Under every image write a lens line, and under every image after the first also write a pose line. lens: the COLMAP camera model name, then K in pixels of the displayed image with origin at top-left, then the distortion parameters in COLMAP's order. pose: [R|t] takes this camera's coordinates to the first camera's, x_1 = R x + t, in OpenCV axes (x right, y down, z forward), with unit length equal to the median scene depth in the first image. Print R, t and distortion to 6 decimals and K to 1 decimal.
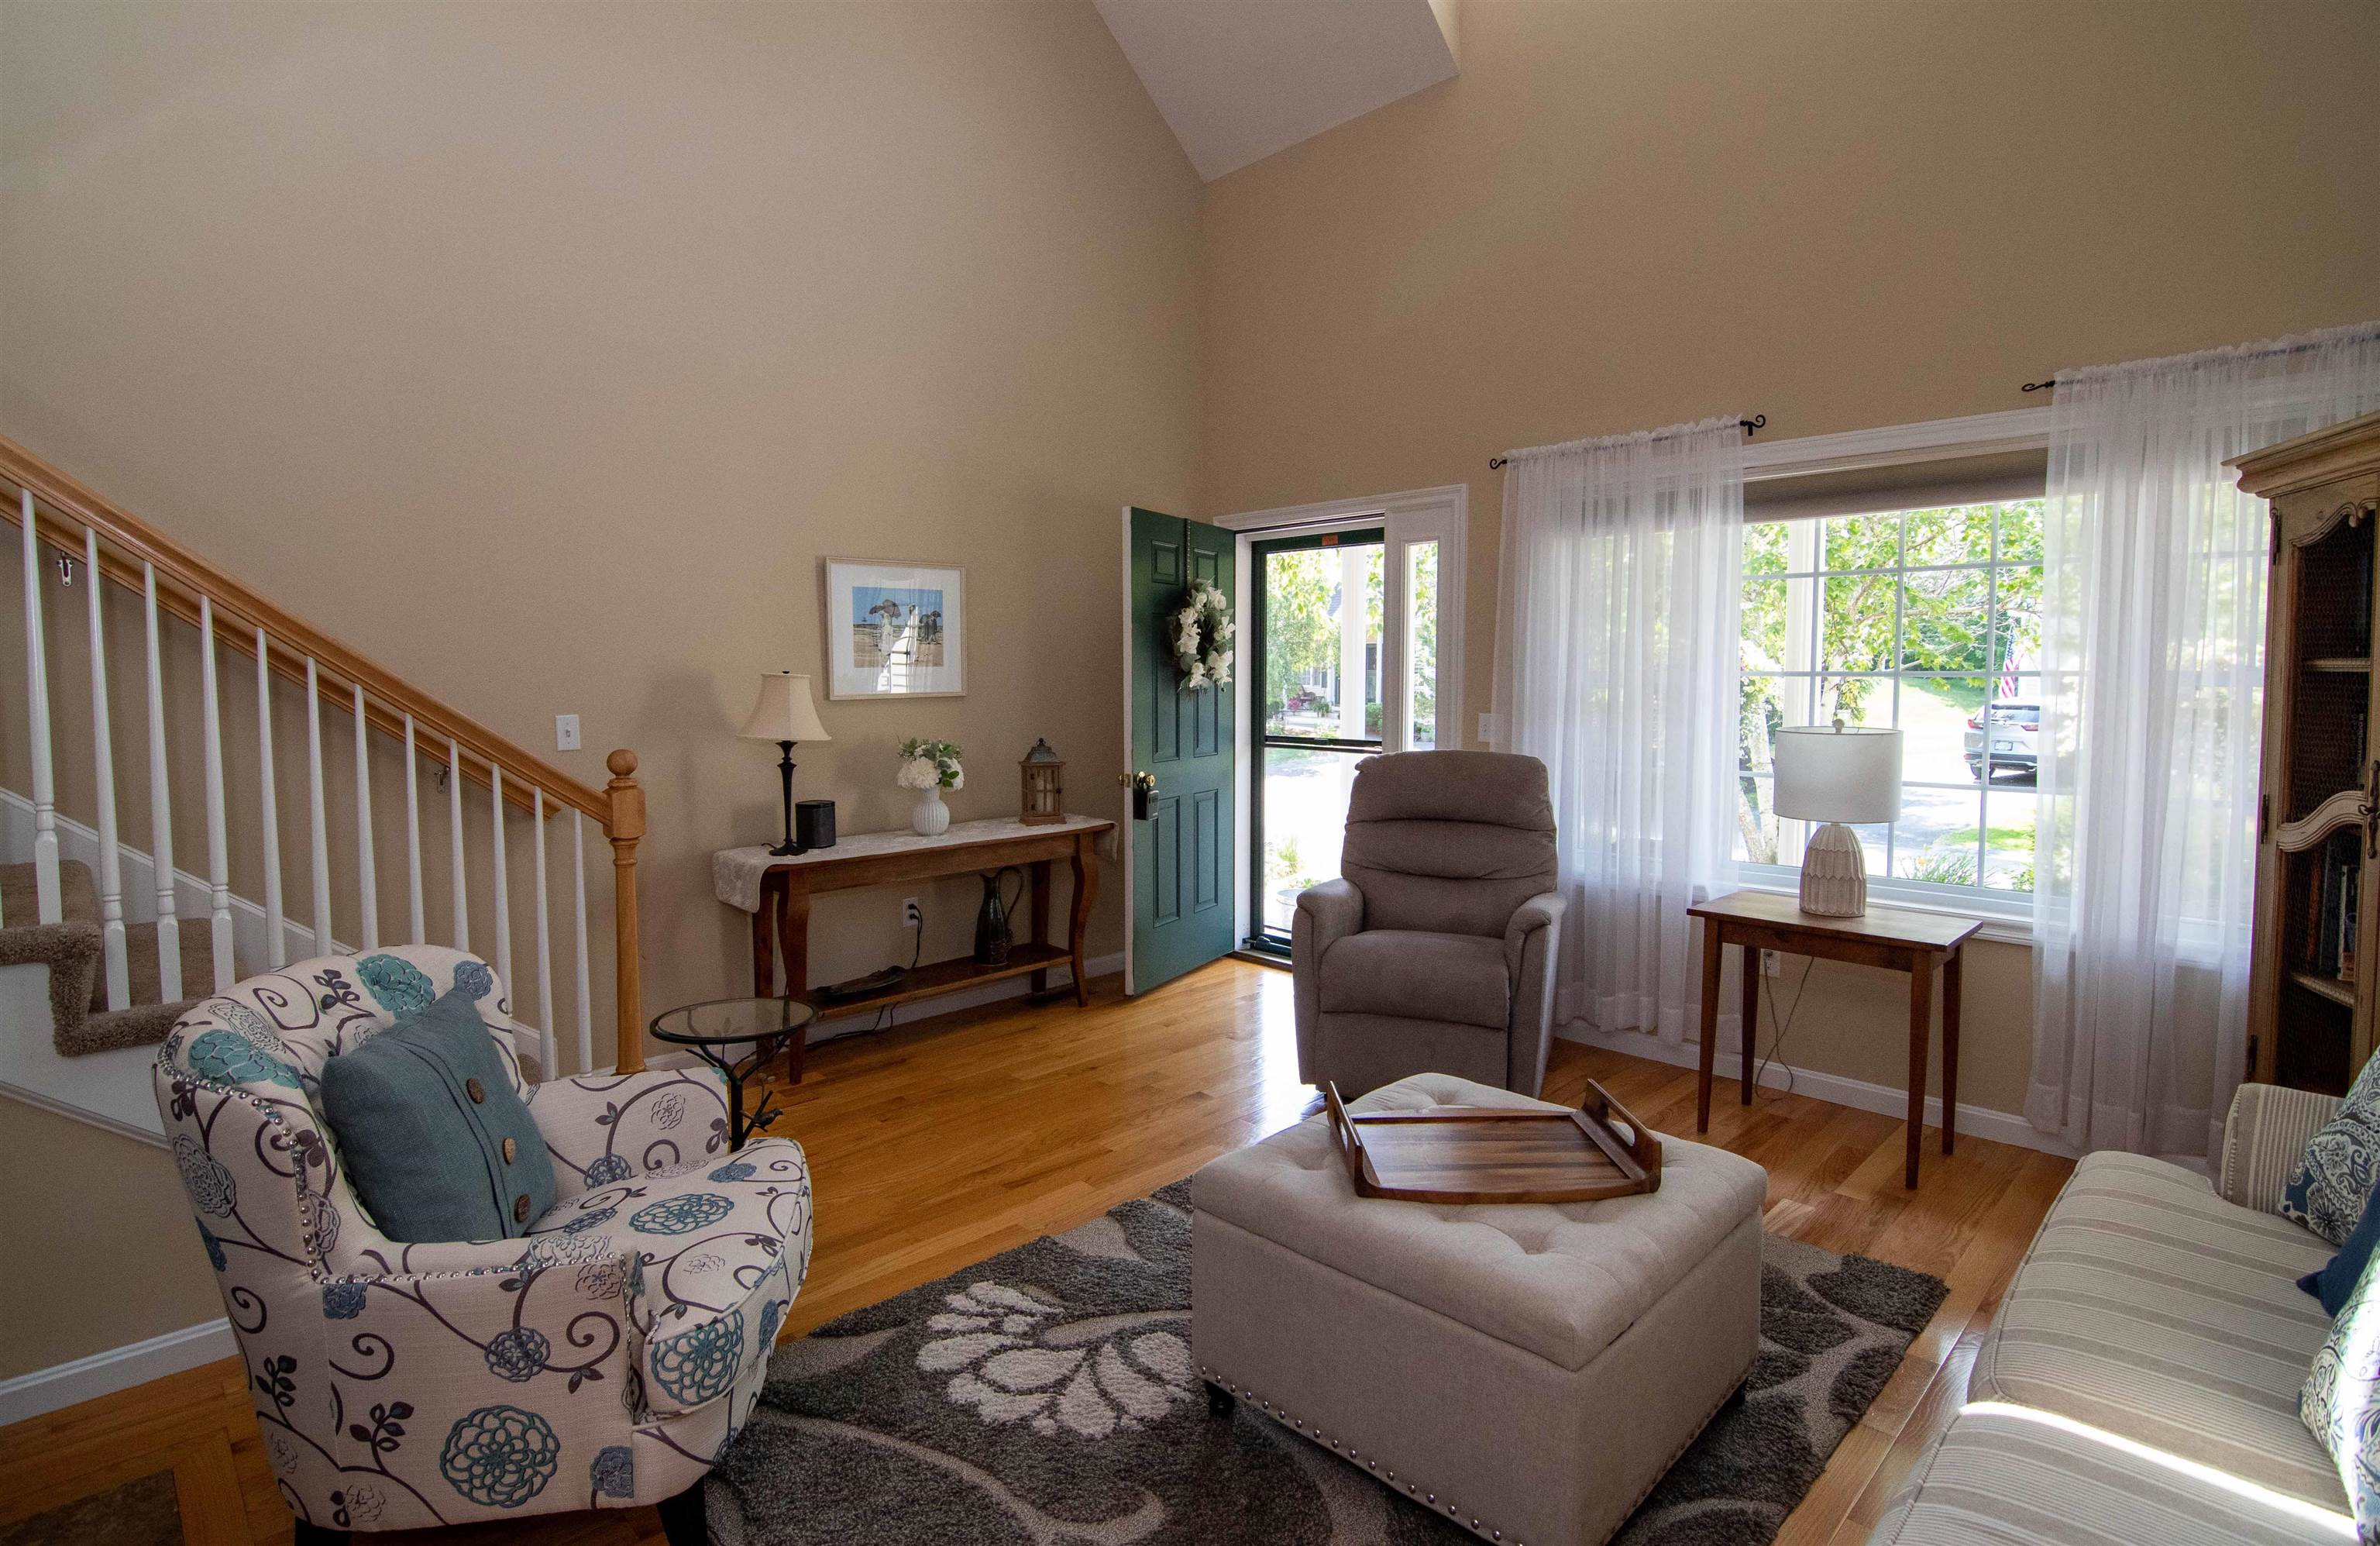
lens RADIAL K [[1174.3, 0, 1200.0], [0, 1174.3, 755.9], [0, 0, 1]] dist [-0.014409, -0.000153]
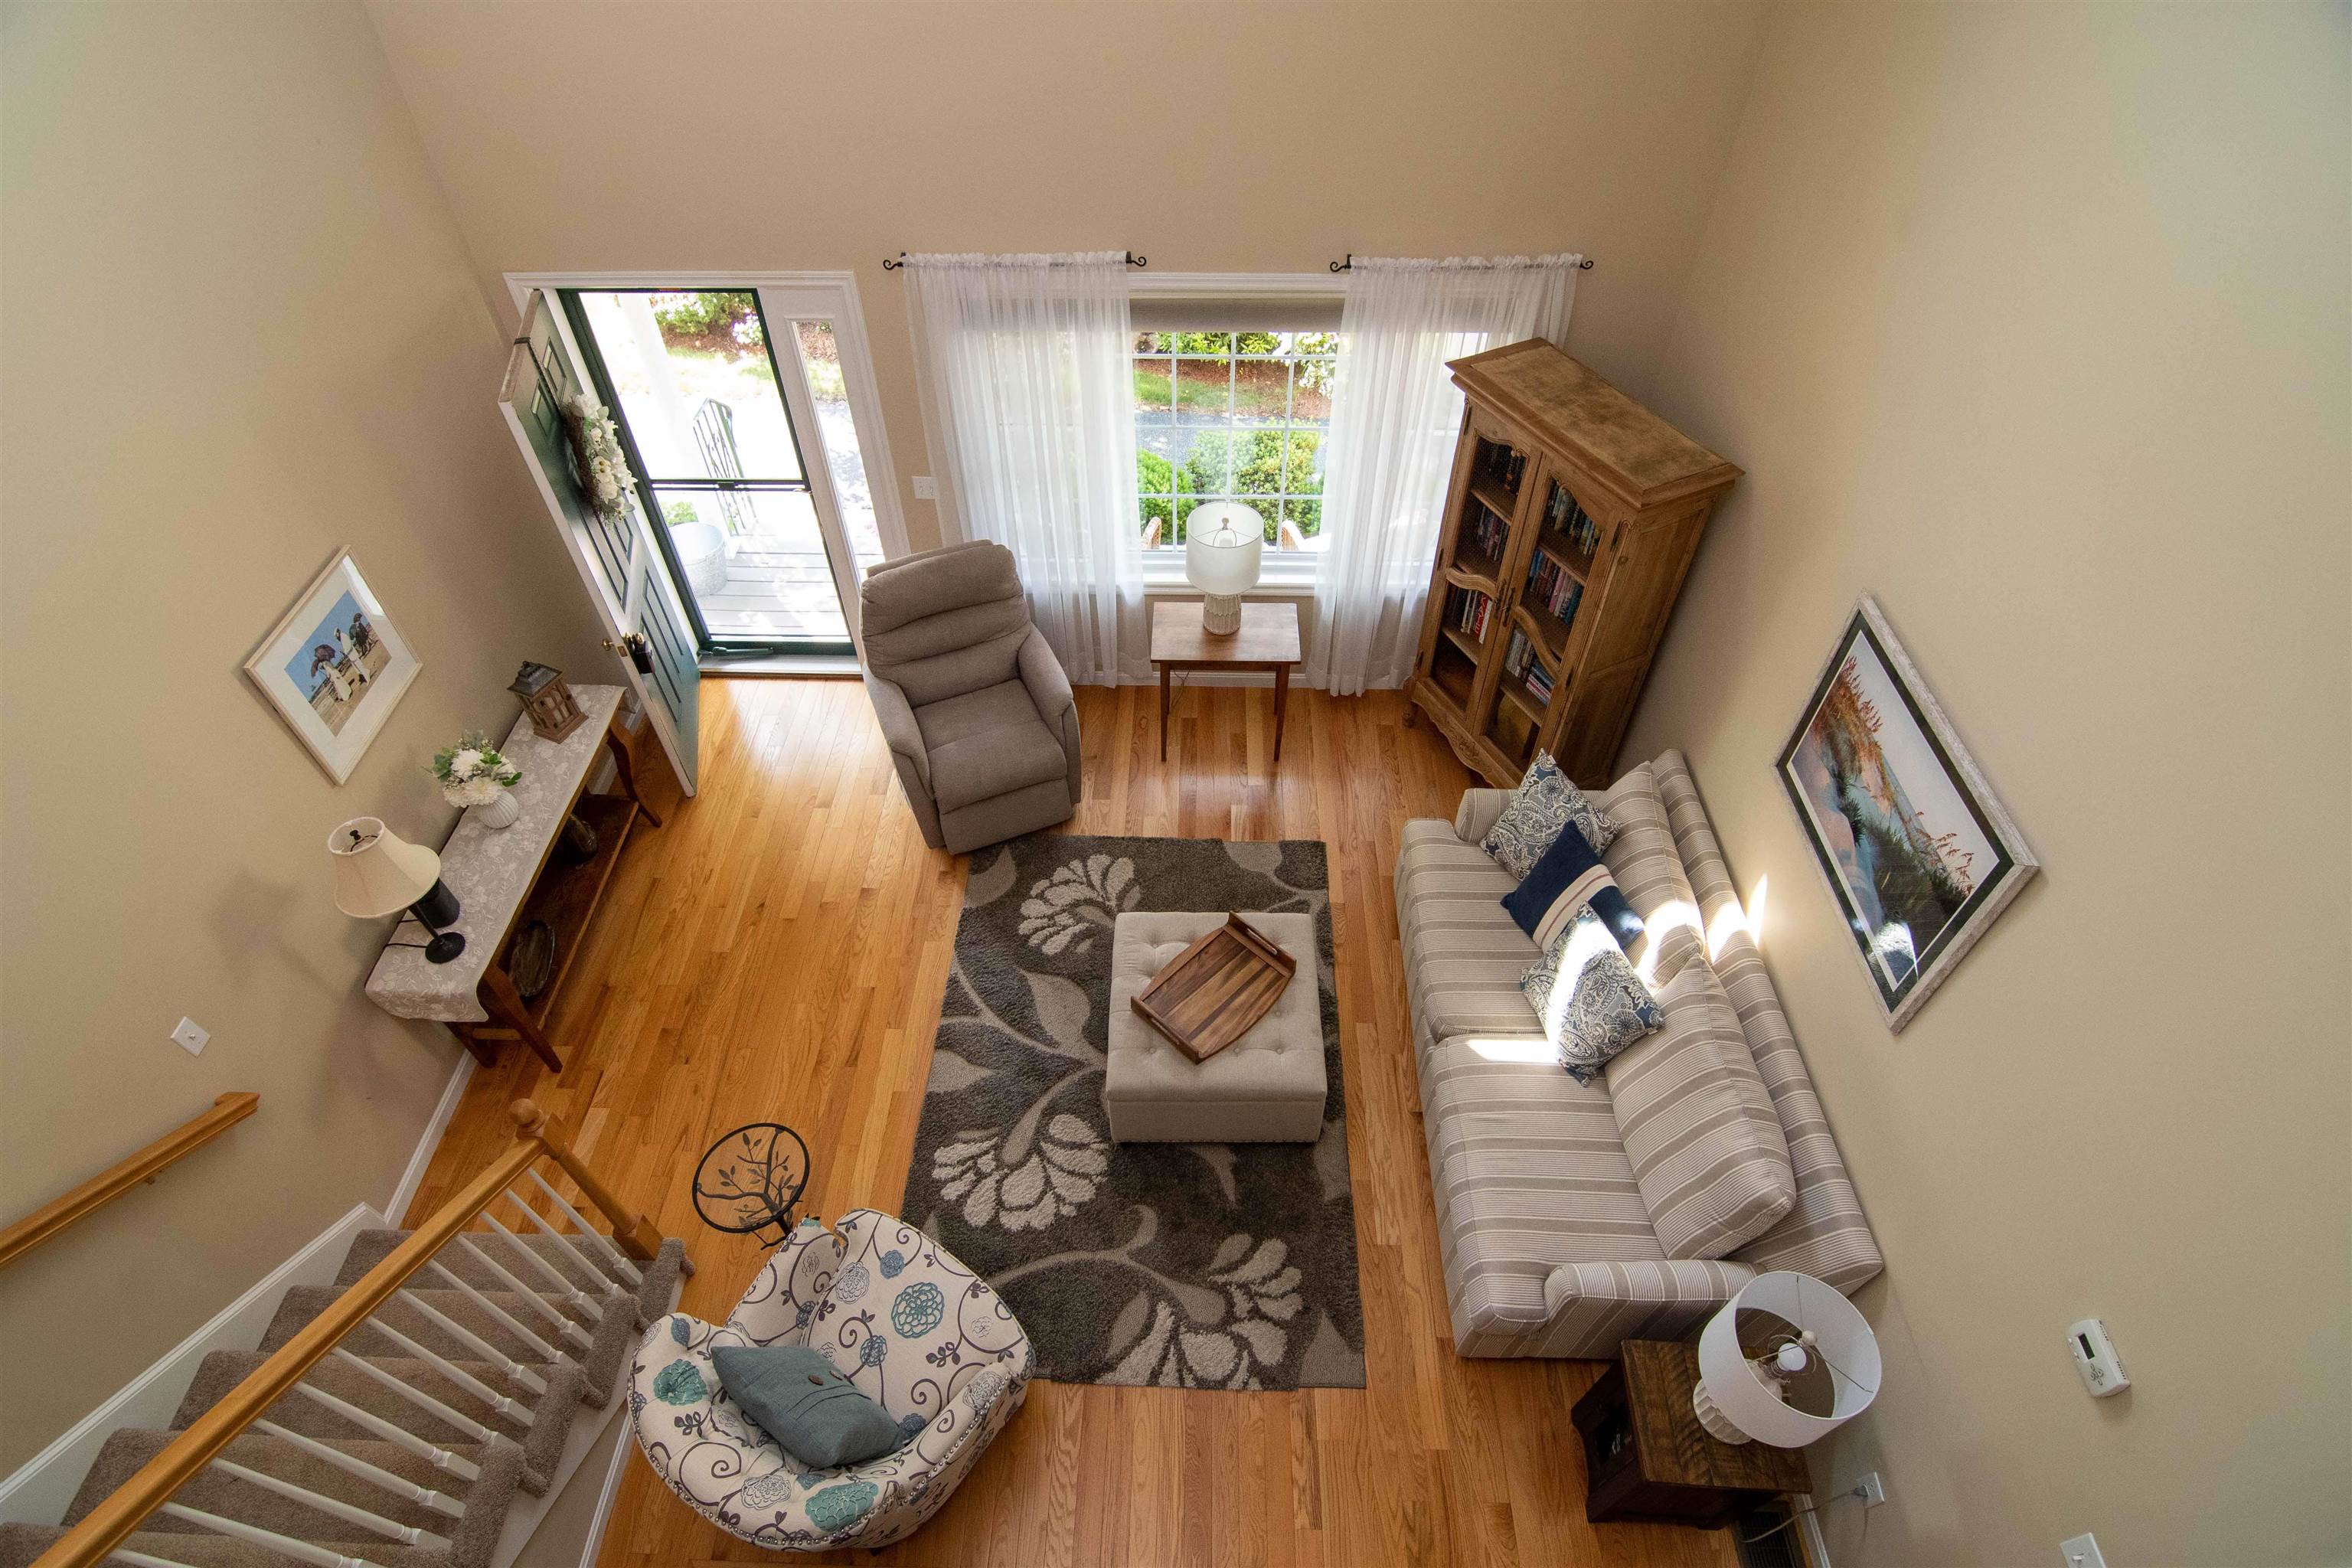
lens RADIAL K [[1137.5, 0, 1173.2], [0, 1137.5, 792.1], [0, 0, 1]] dist [-0.009886, -0.008062]
pose [[0.718811, -0.515170, 0.466809, -0.474652], [0.040422, 0.701304, 0.711715, -1.131366], [-0.694029, -0.492720, 0.524929, 0.194200]]
